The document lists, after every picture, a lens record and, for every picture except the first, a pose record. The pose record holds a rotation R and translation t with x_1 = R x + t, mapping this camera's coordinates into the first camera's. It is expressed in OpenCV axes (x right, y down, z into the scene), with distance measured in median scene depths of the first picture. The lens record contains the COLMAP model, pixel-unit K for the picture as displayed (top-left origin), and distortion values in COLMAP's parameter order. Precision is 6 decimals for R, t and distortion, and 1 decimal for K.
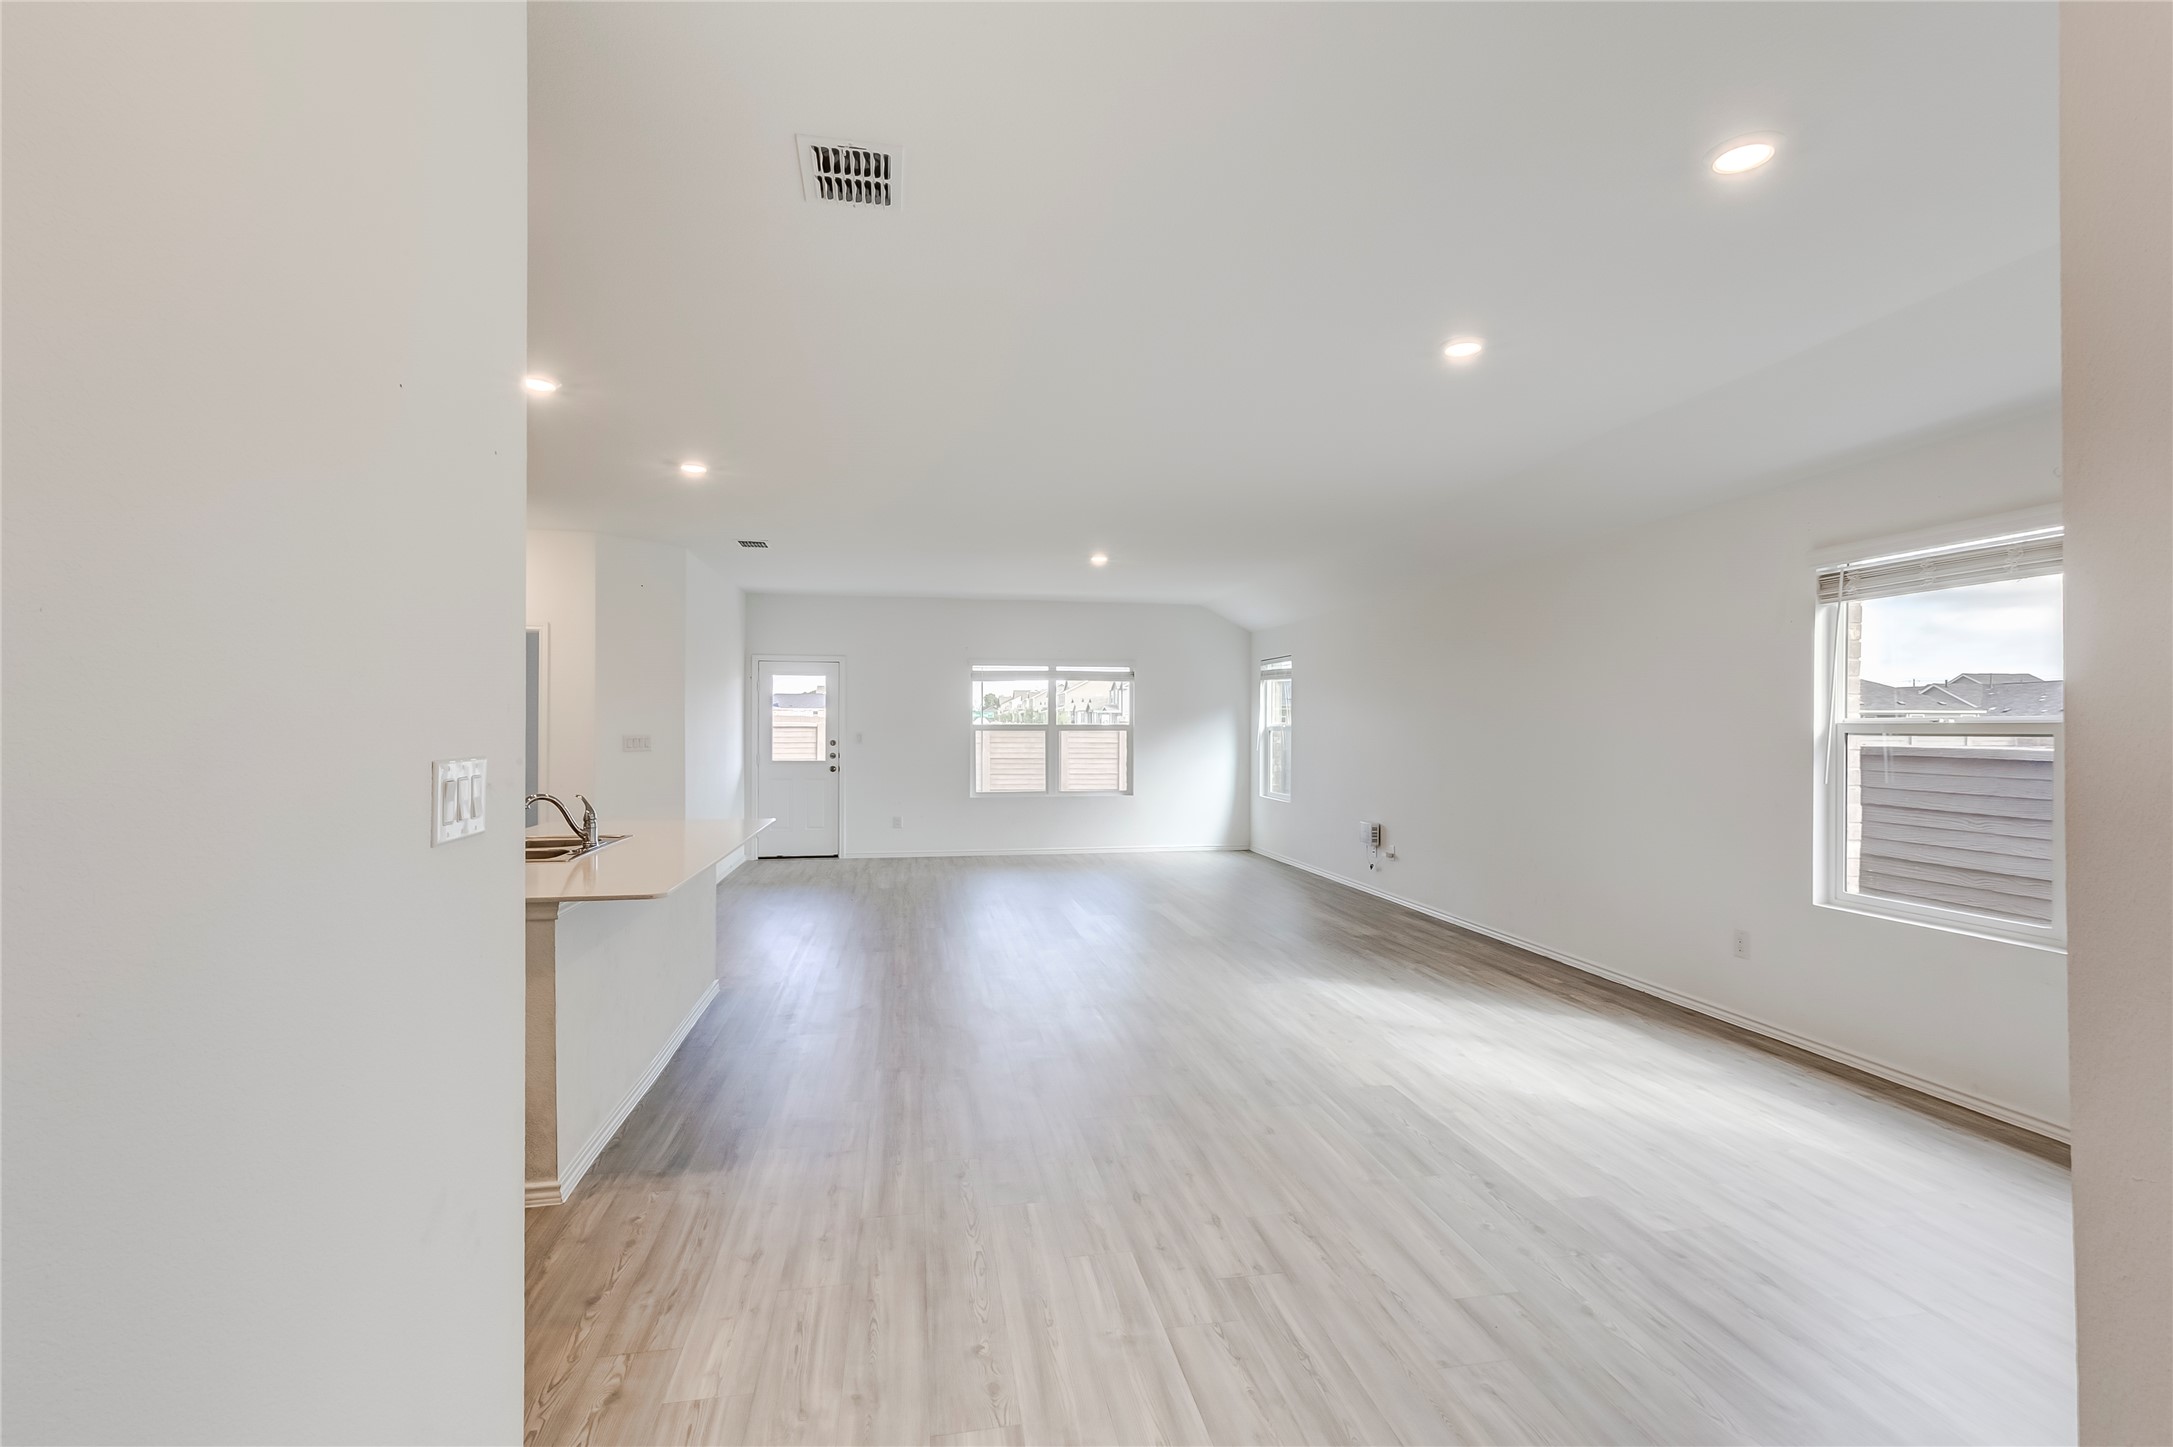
lens RADIAL K [[977.8, 0, 1088.5], [0, 977.8, 730.8], [0, 0, 1]] dist [0.005332, 0.000656]
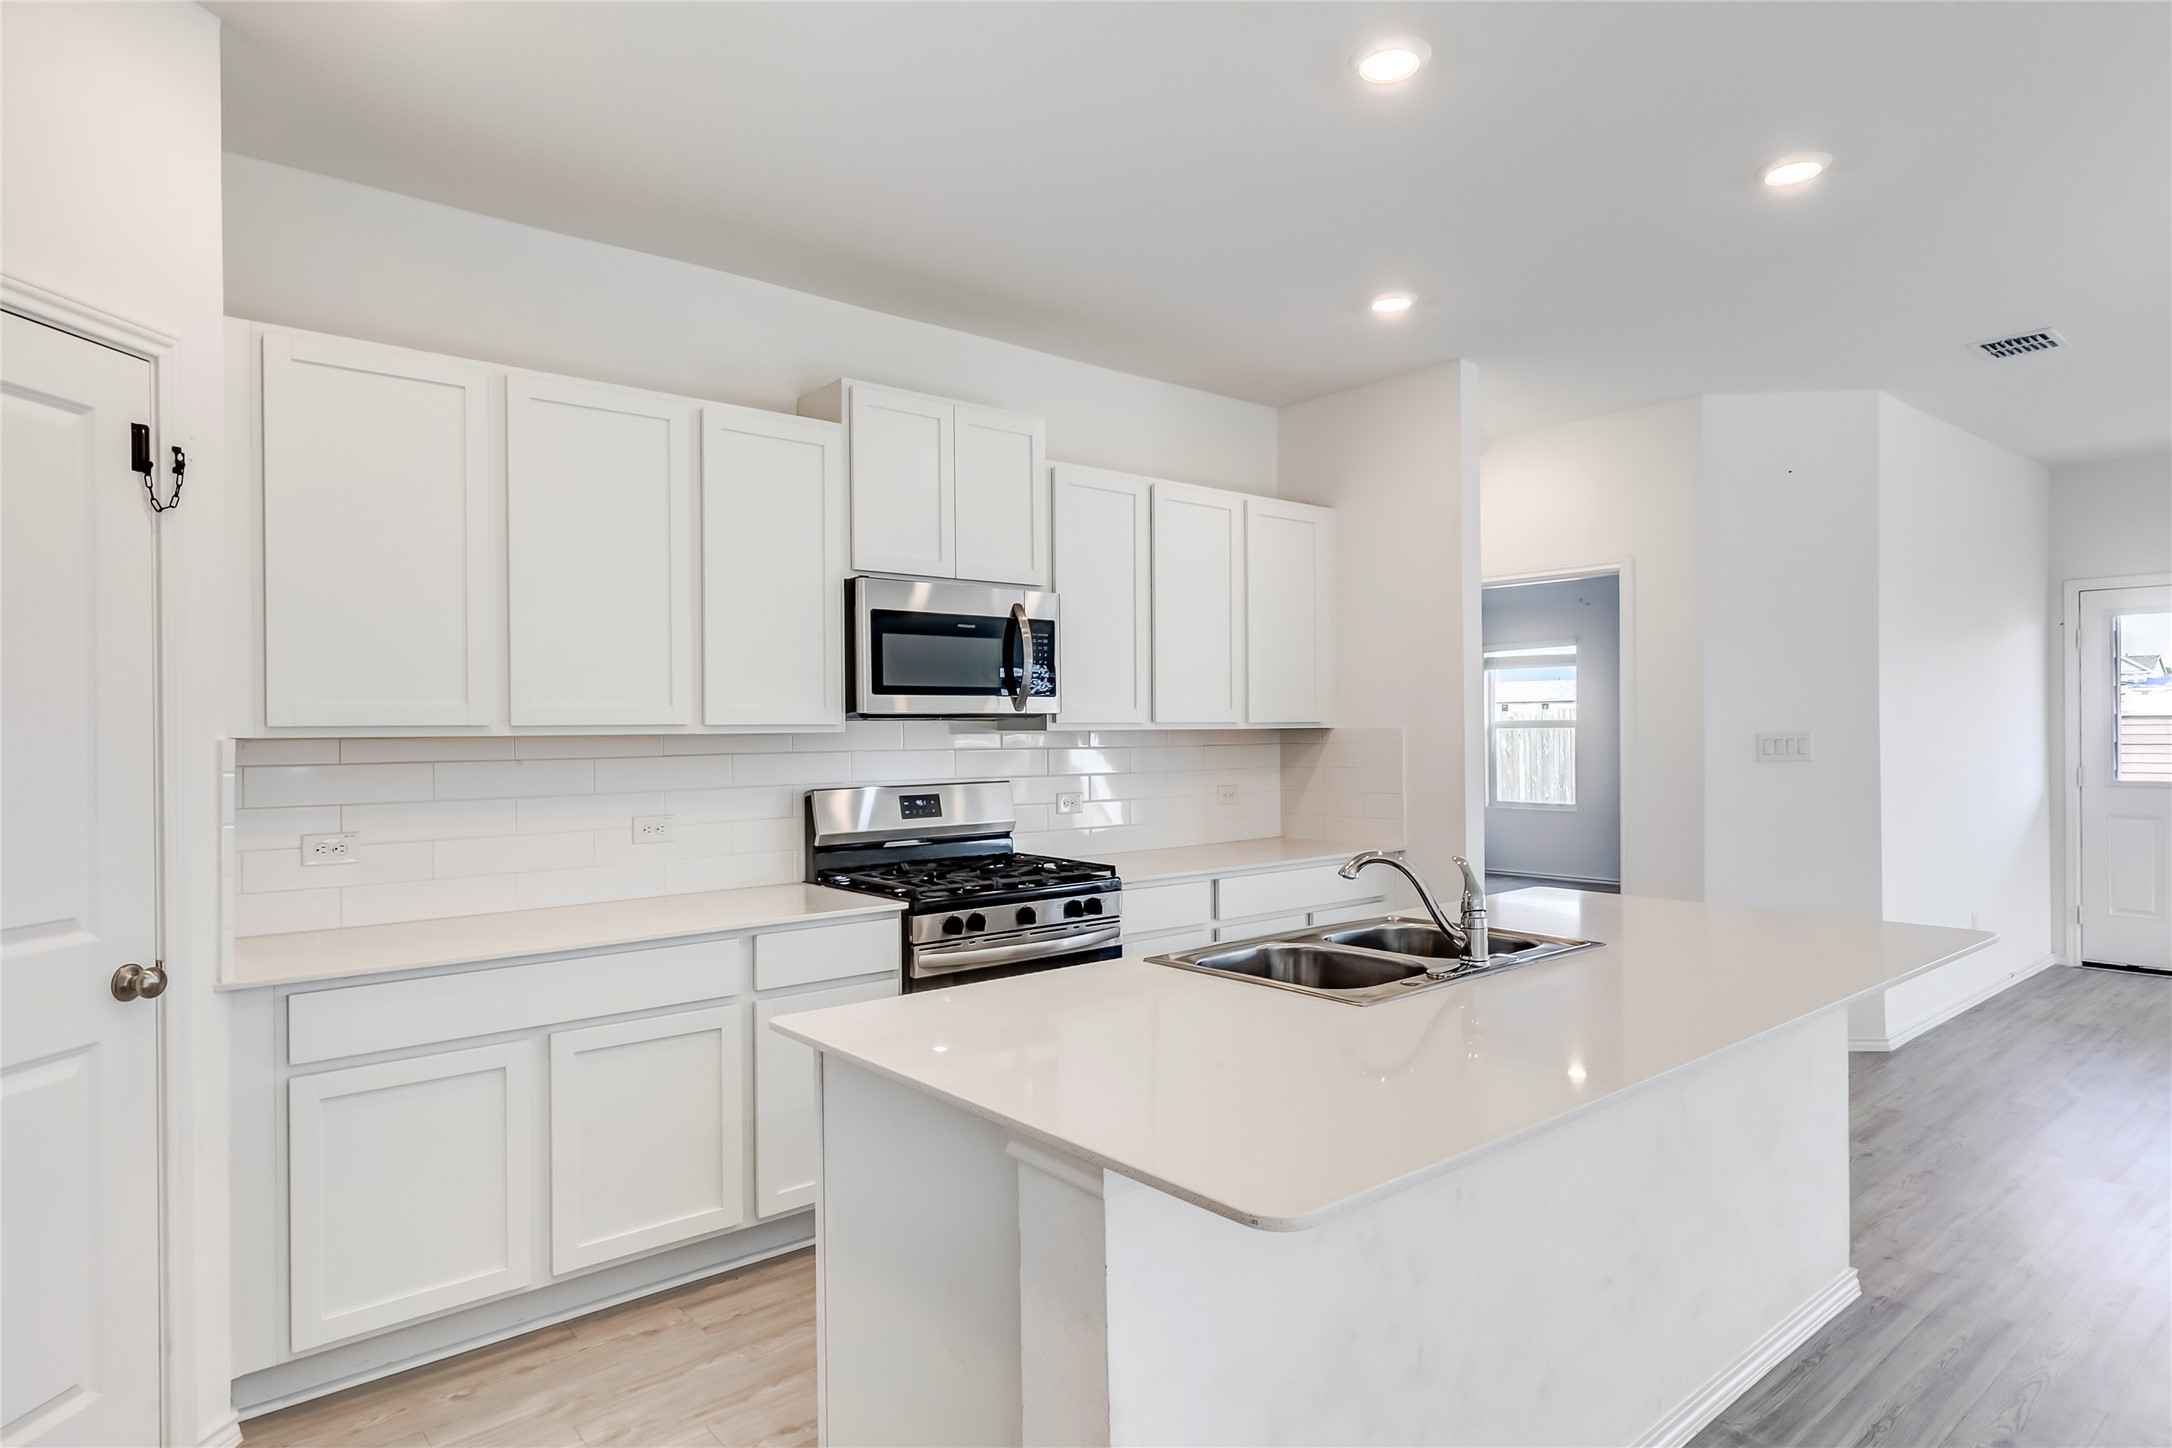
lens RADIAL K [[1212.6, 0, 1090.1], [0, 1212.6, 727.2], [0, 0, 1]] dist [0.006752, 0.000805]
pose [[0.497311, -0.008556, -0.867530, -0.031518], [0.008175, 0.999953, -0.005176, 0.000997], [0.867534, -0.004518, 0.497358, 0.205045]]
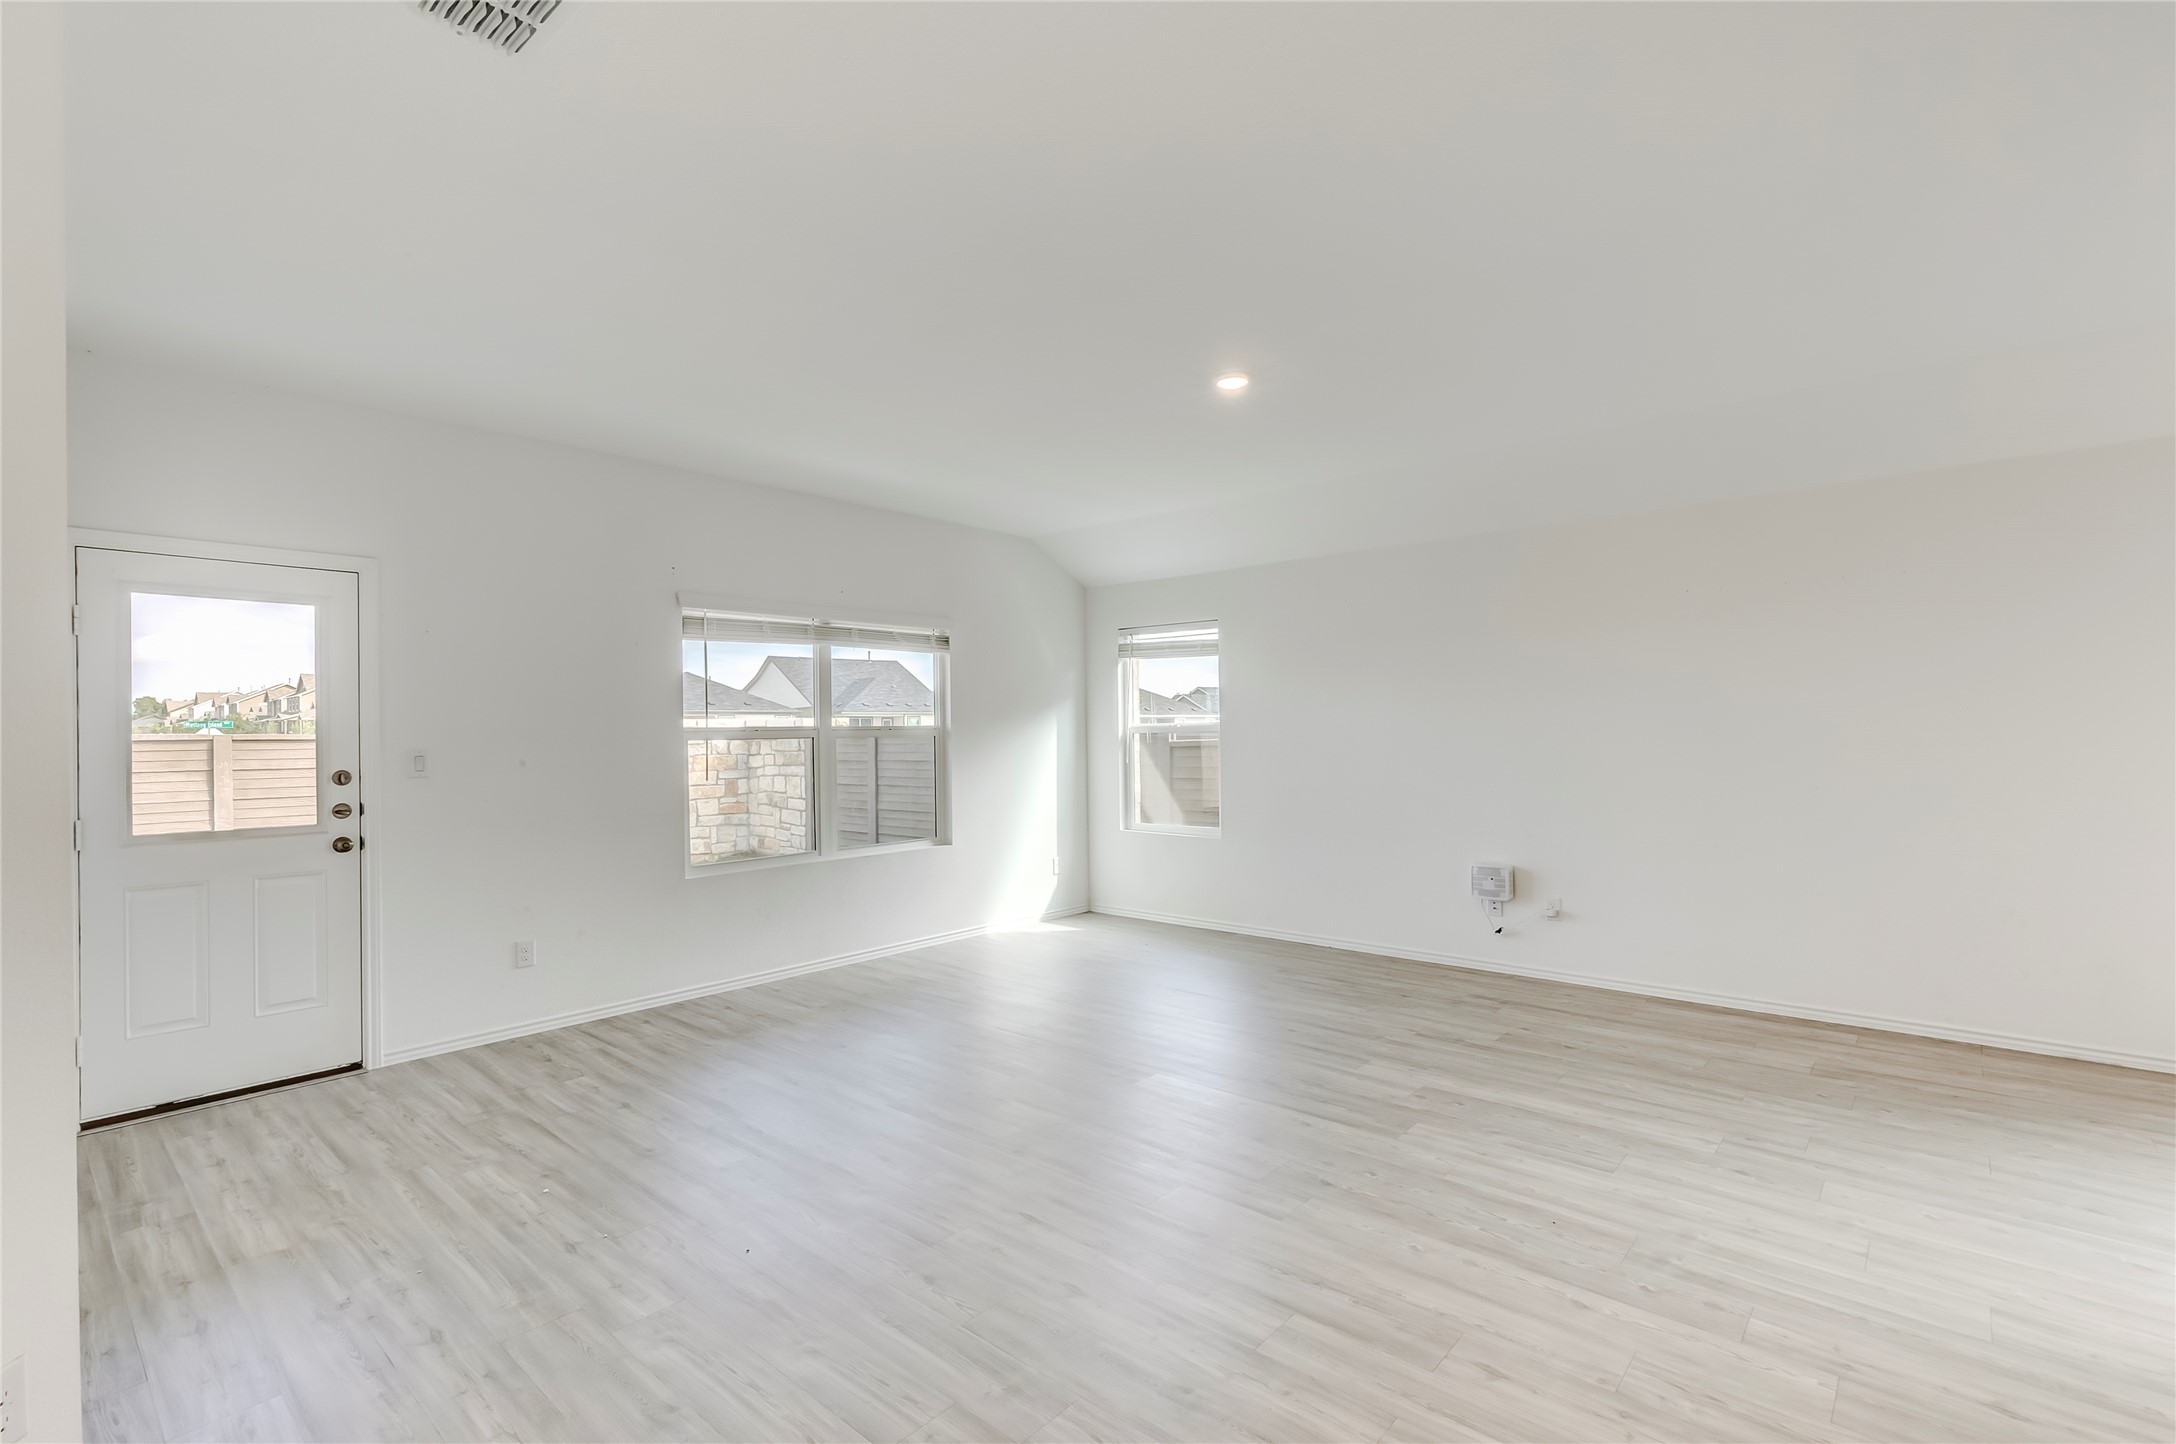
lens RADIAL K [[984.6, 0, 1091.7], [0, 984.6, 731.0], [0, 0, 1]] dist [0.004316, 0.000262]
pose [[0.782774, -0.011881, 0.622192, -0.271959], [0.016225, 0.999868, -0.001319, -0.000998], [-0.622094, 0.011128, 0.782863, 0.504716]]
